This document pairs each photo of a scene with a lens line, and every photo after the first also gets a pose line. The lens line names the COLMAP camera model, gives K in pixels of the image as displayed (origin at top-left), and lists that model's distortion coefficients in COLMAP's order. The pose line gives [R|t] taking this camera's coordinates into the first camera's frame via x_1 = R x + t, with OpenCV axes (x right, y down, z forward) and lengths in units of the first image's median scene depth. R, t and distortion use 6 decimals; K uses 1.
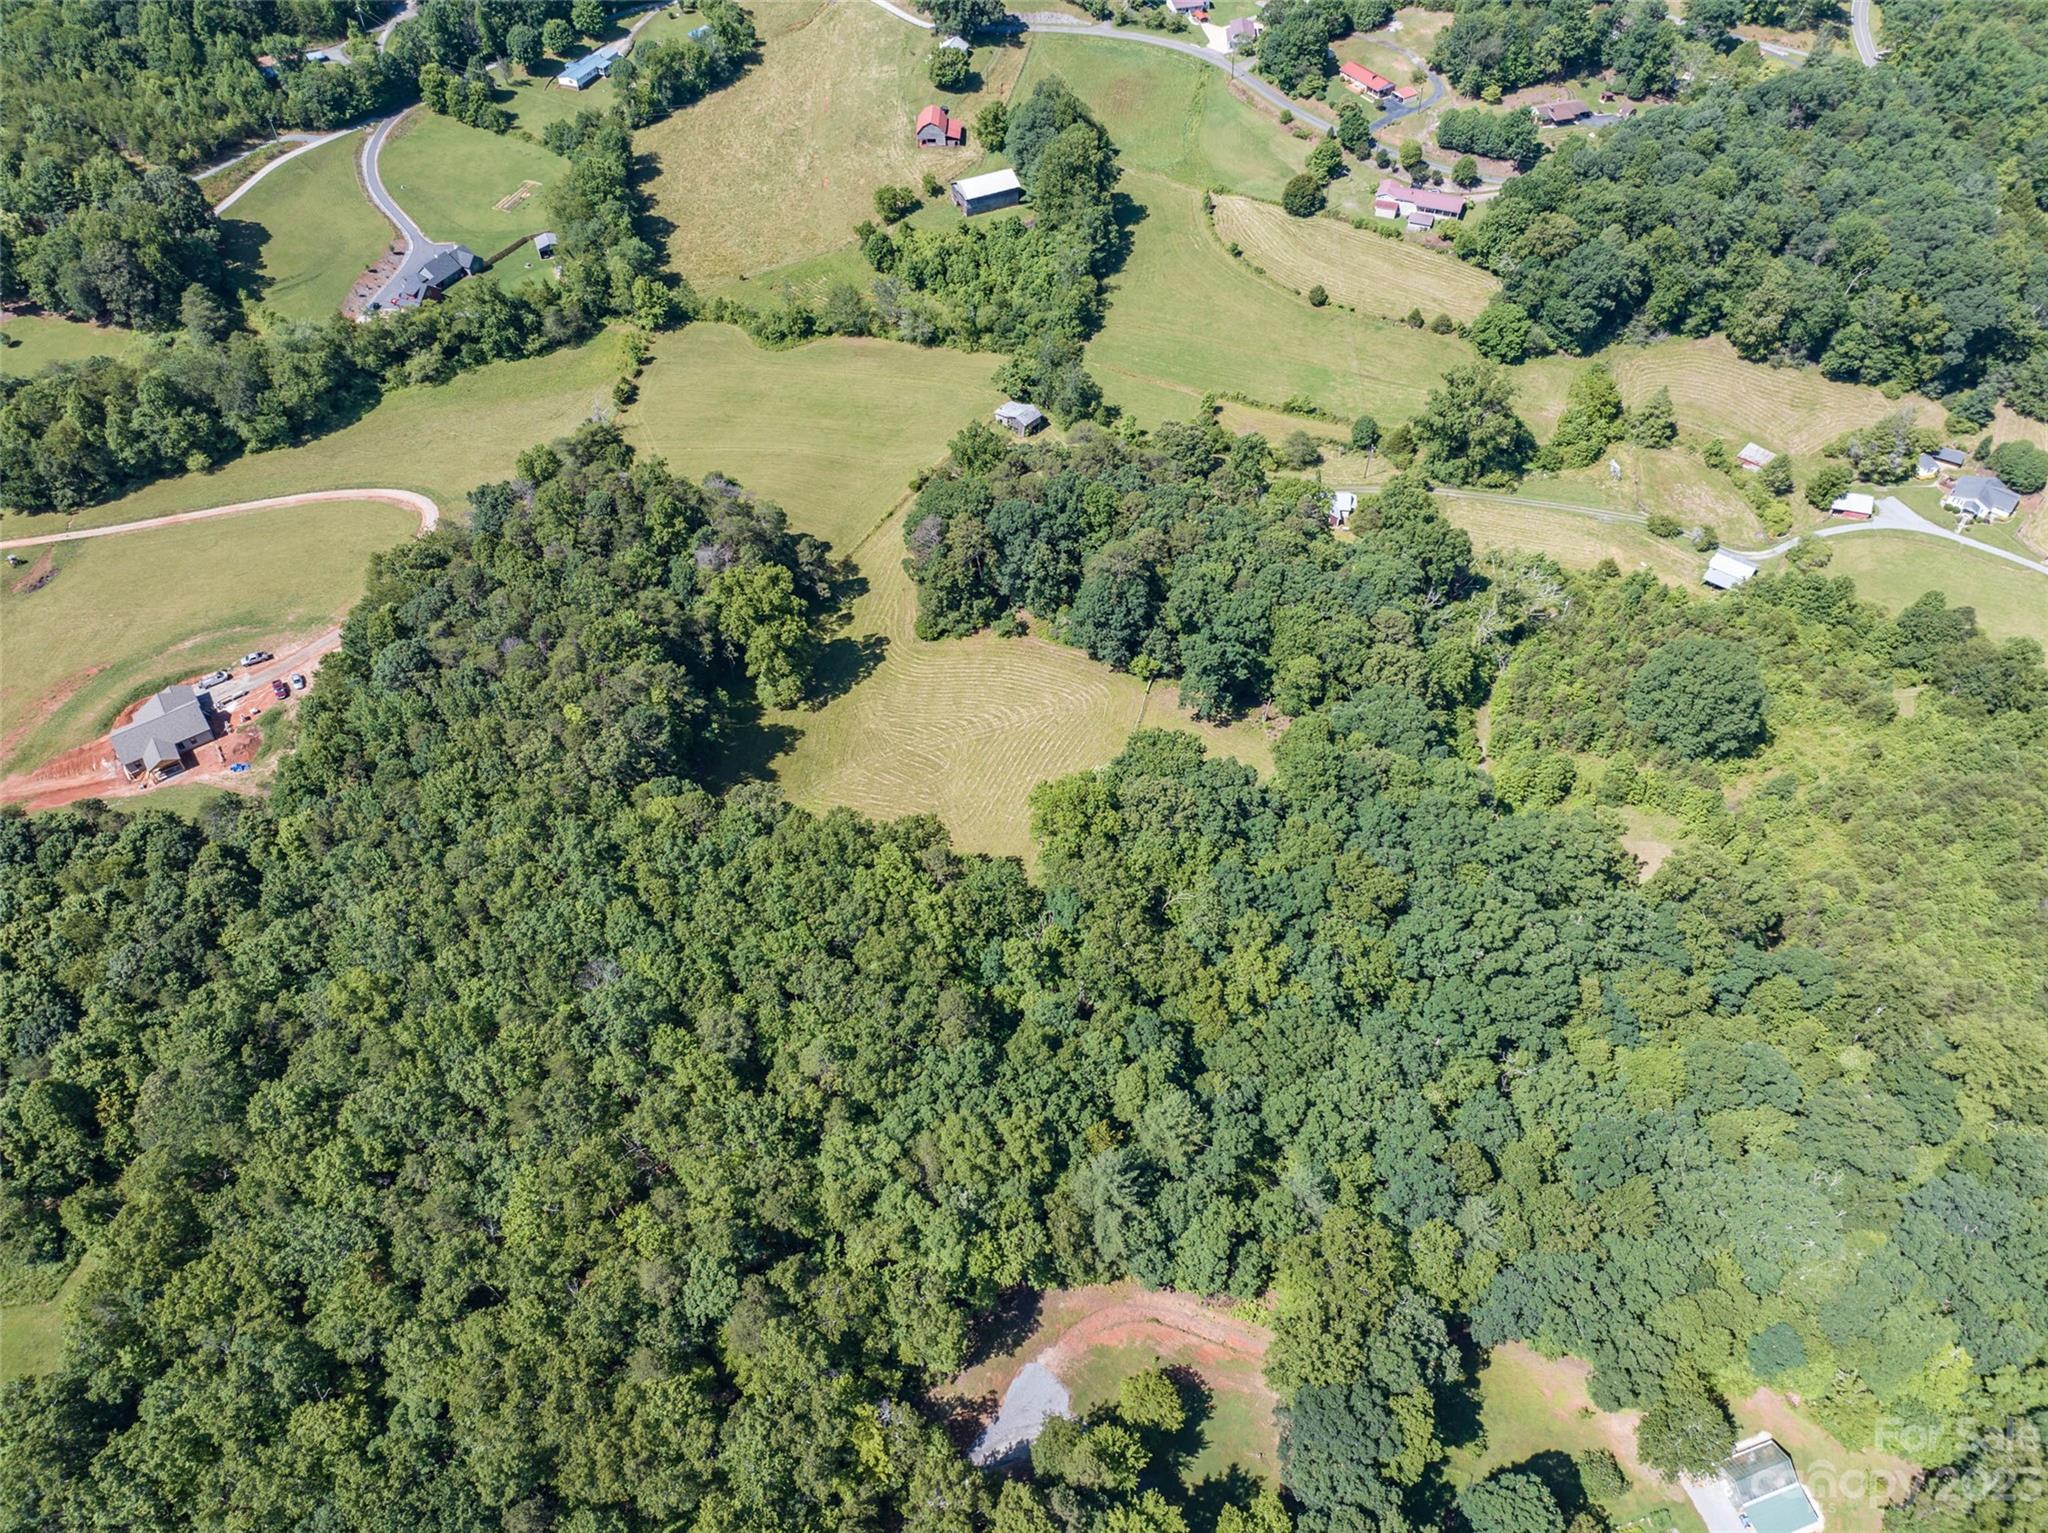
lens RADIAL K [[1450.3, 0, 1031.0], [0, 1450.3, 766.7], [0, 0, 1]] dist [-0.044019, 0.011652]
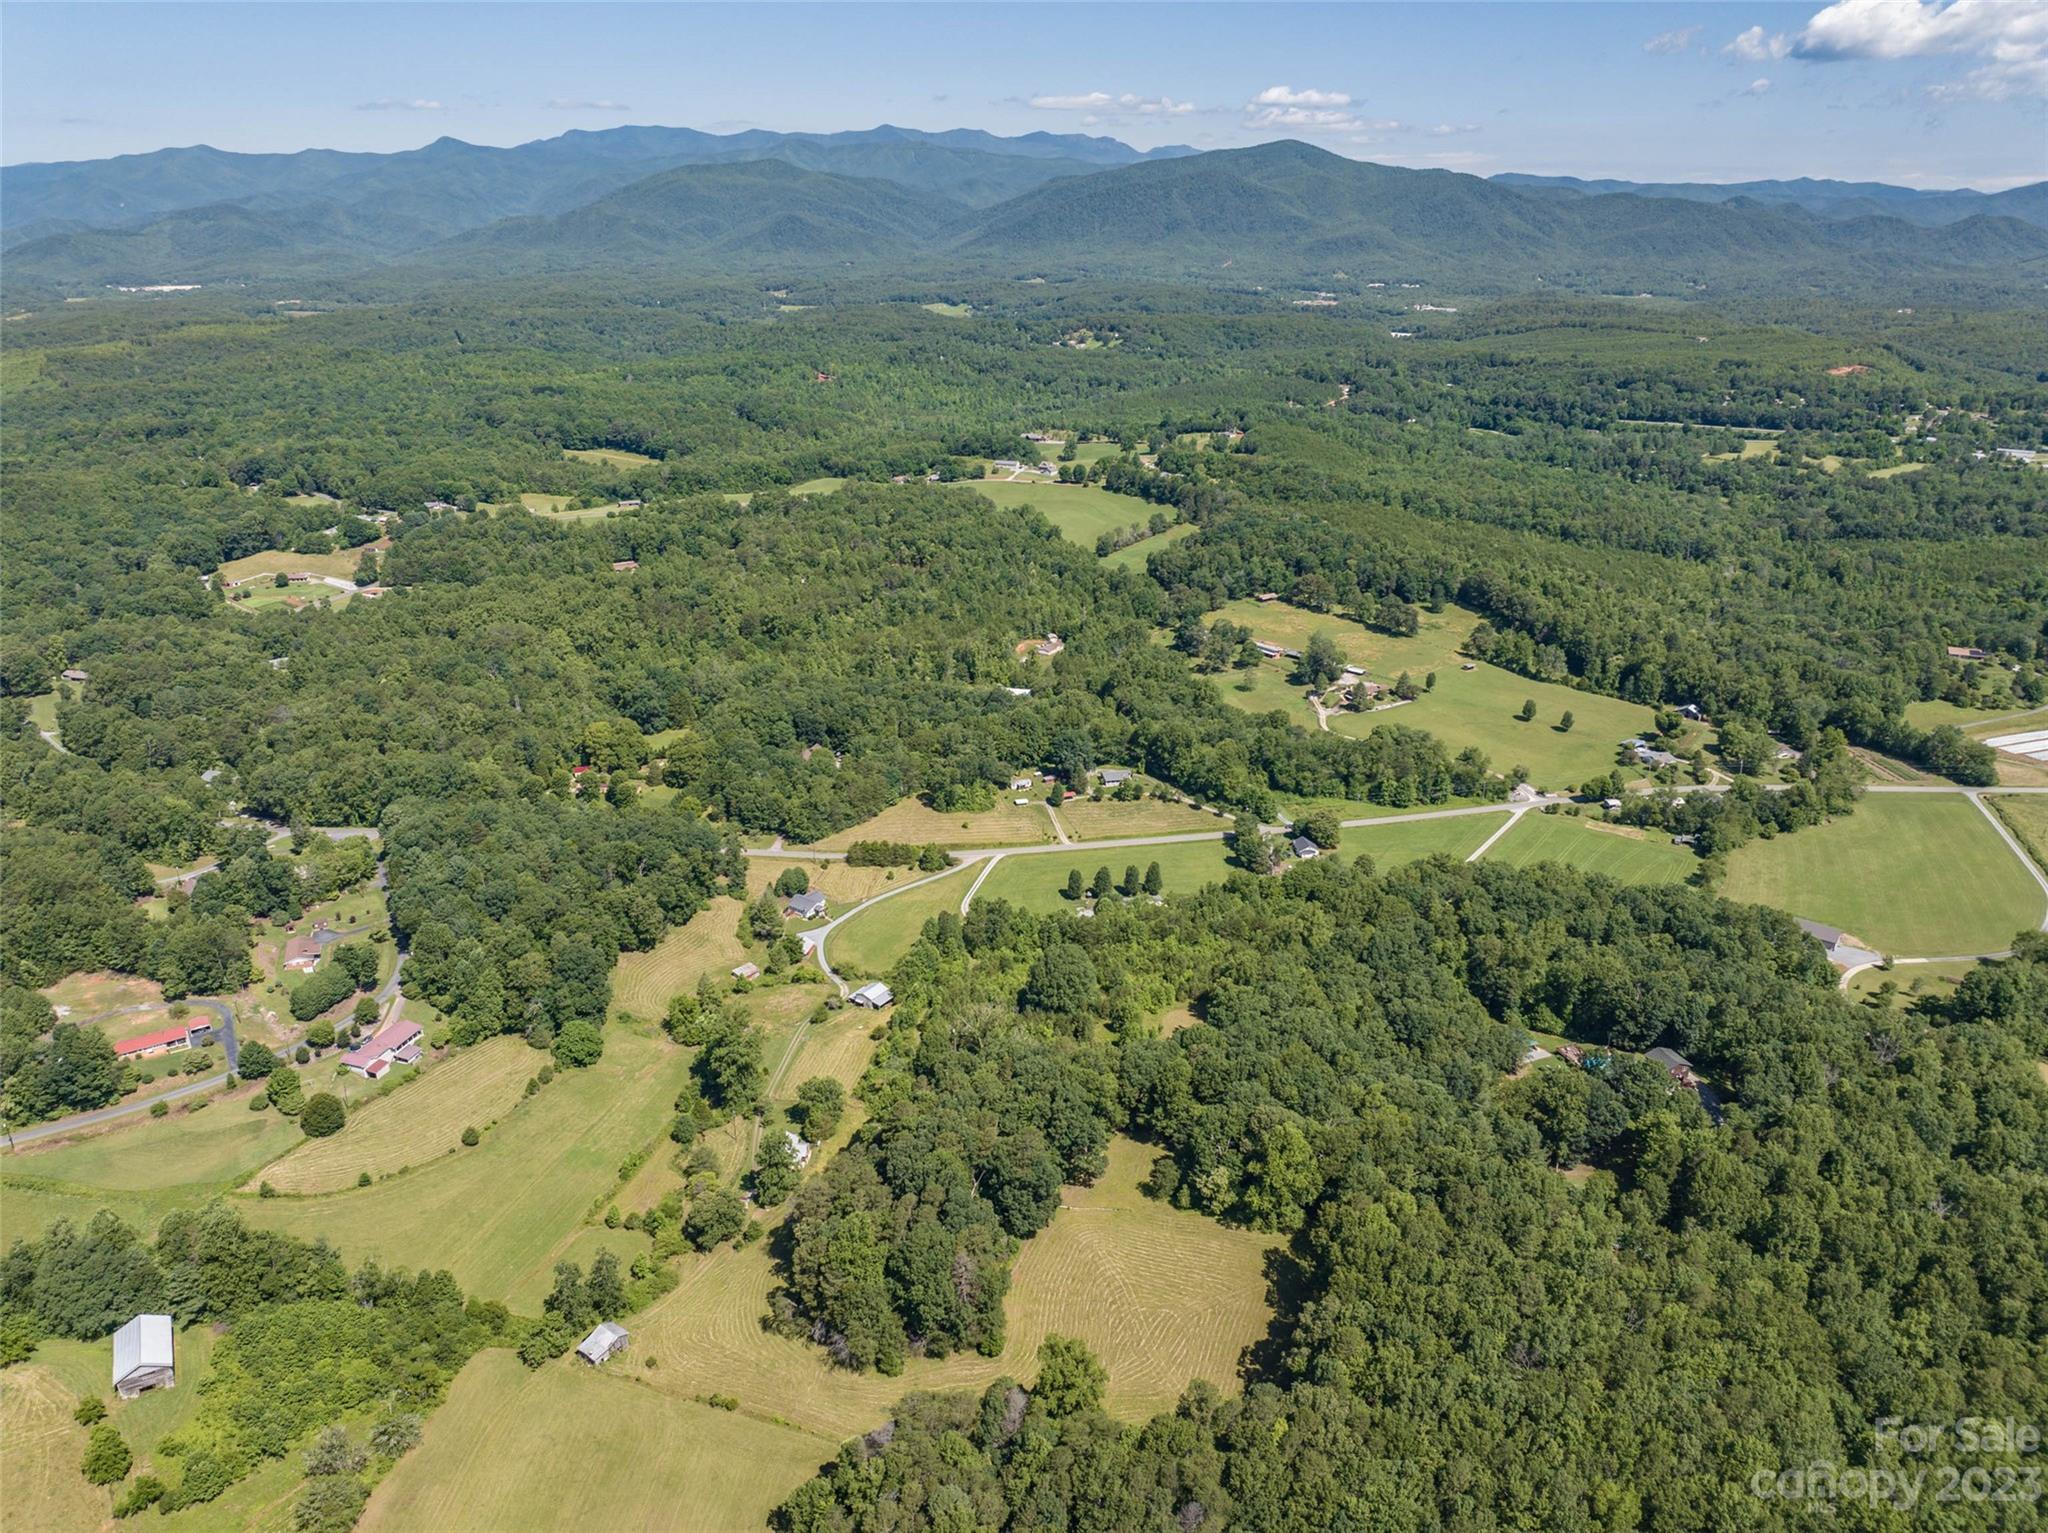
lens RADIAL K [[1450.3, 0, 1023.9], [0, 1450.3, 763.9], [0, 0, 1]] dist [-0.044019, 0.011652]
pose [[-0.052919, -0.356036, 0.932973, -0.915745], [0.749096, 0.603660, 0.272855, -0.626488], [-0.660344, 0.713326, 0.234760, 0.403666]]
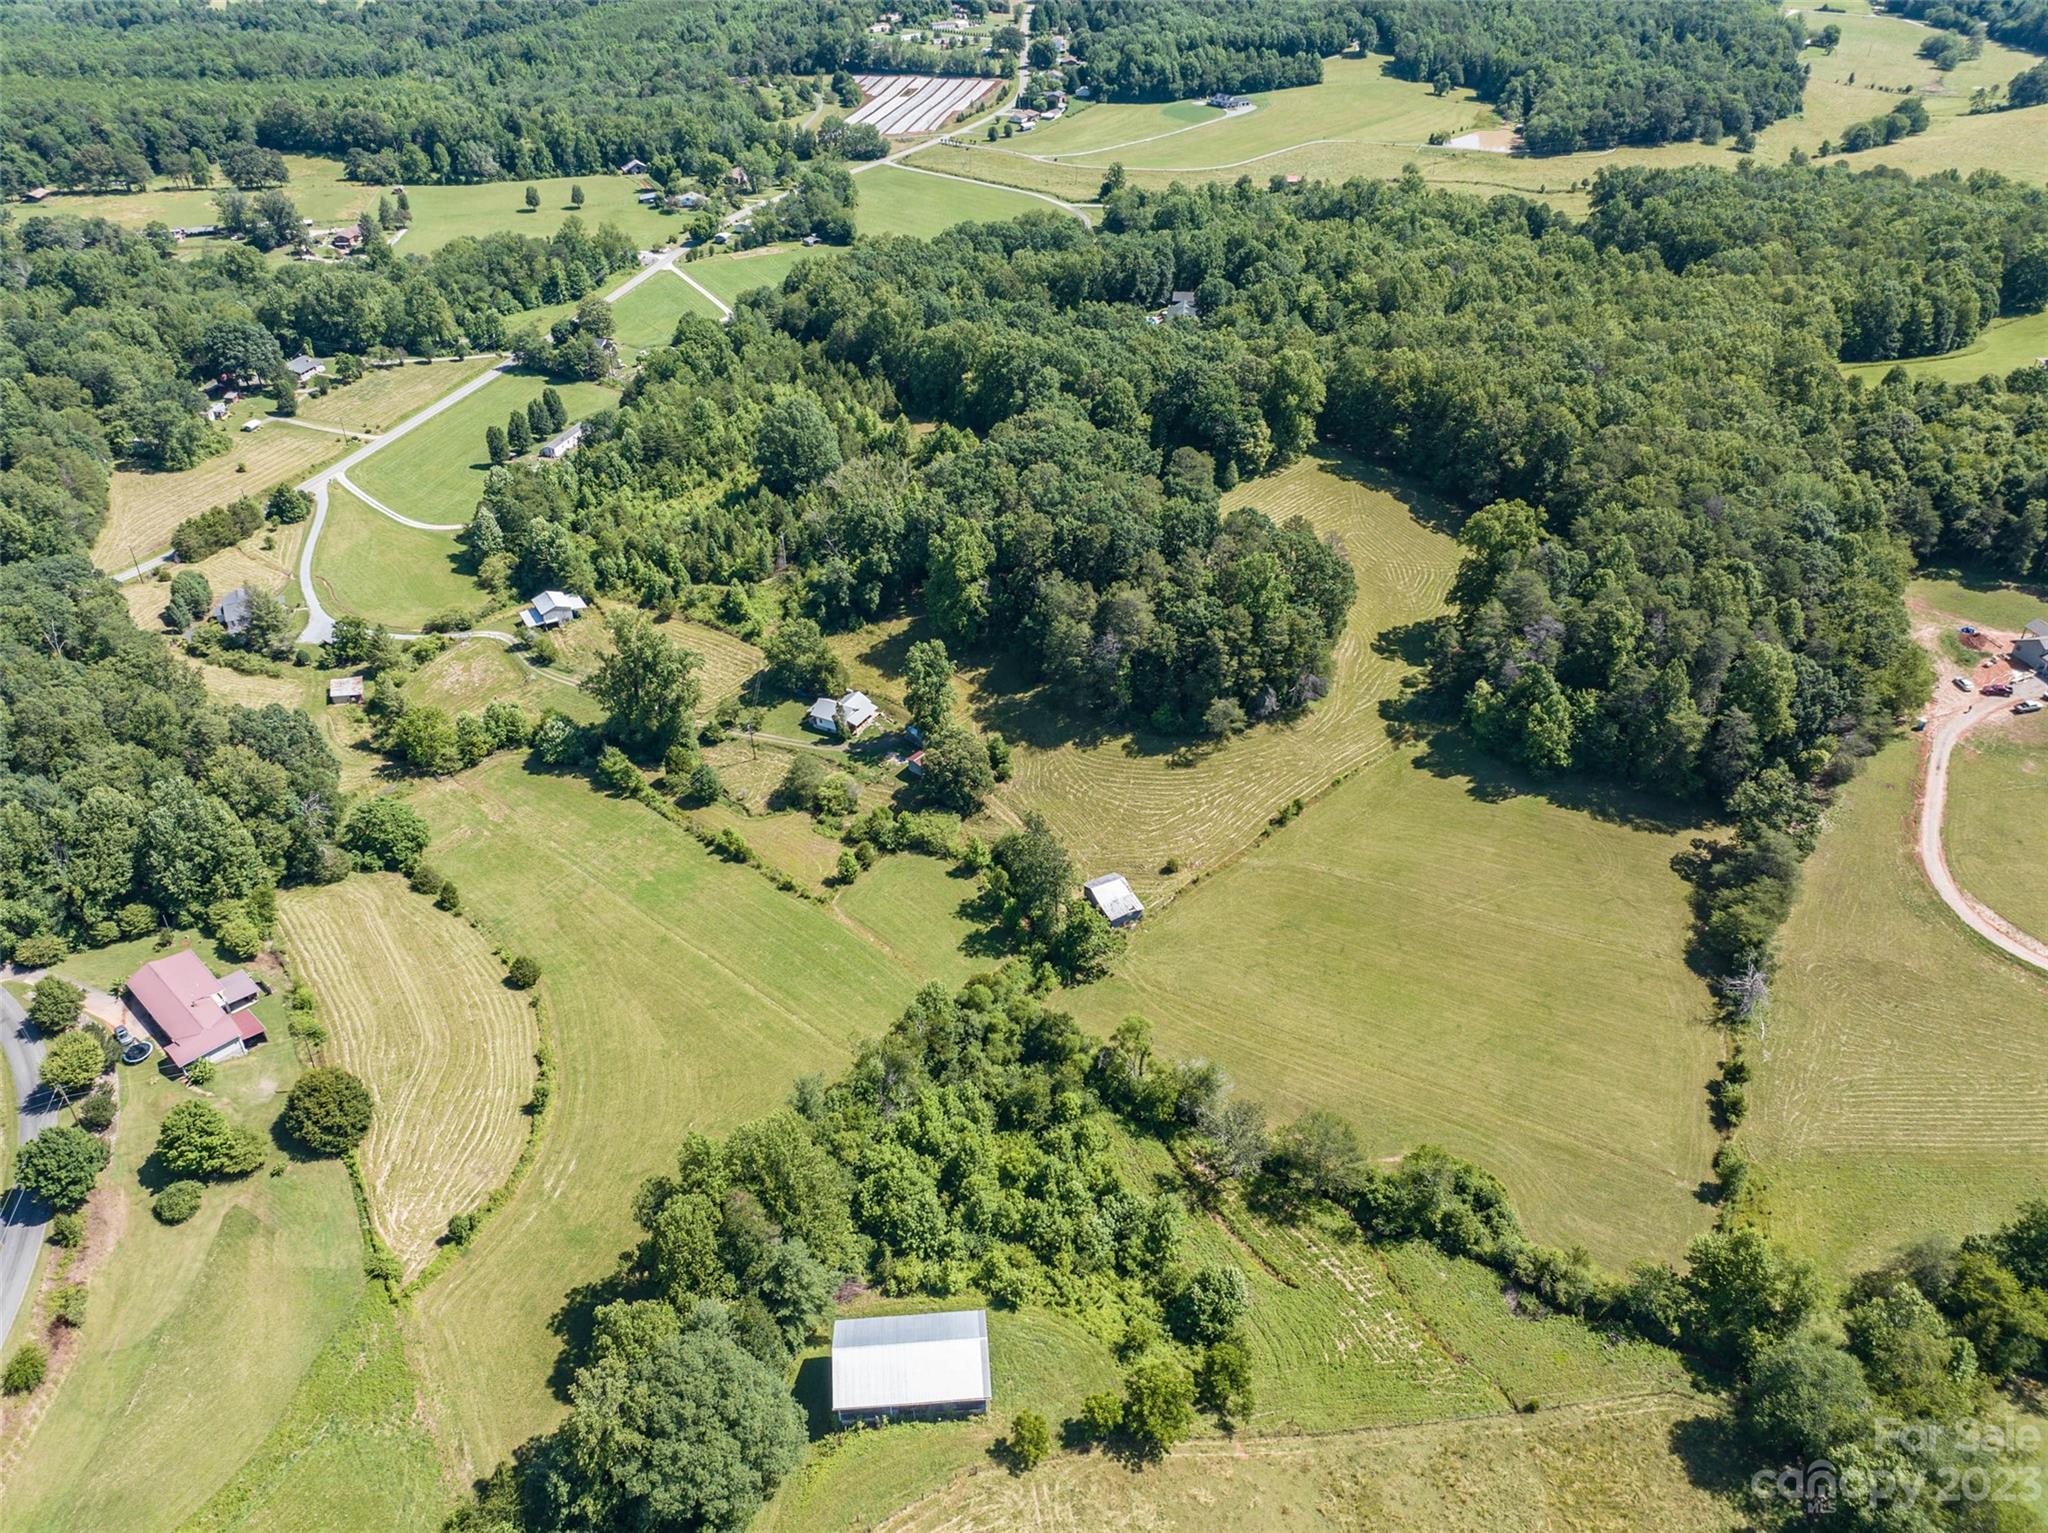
lens RADIAL K [[1450.3, 0, 1030.5], [0, 1450.3, 767.6], [0, 0, 1]] dist [-0.044019, 0.011652]
pose [[-0.923882, -0.205847, 0.322597, -0.222224], [0.295290, 0.152714, 0.943124, -1.109543], [-0.243405, 0.966595, -0.080305, 1.213271]]
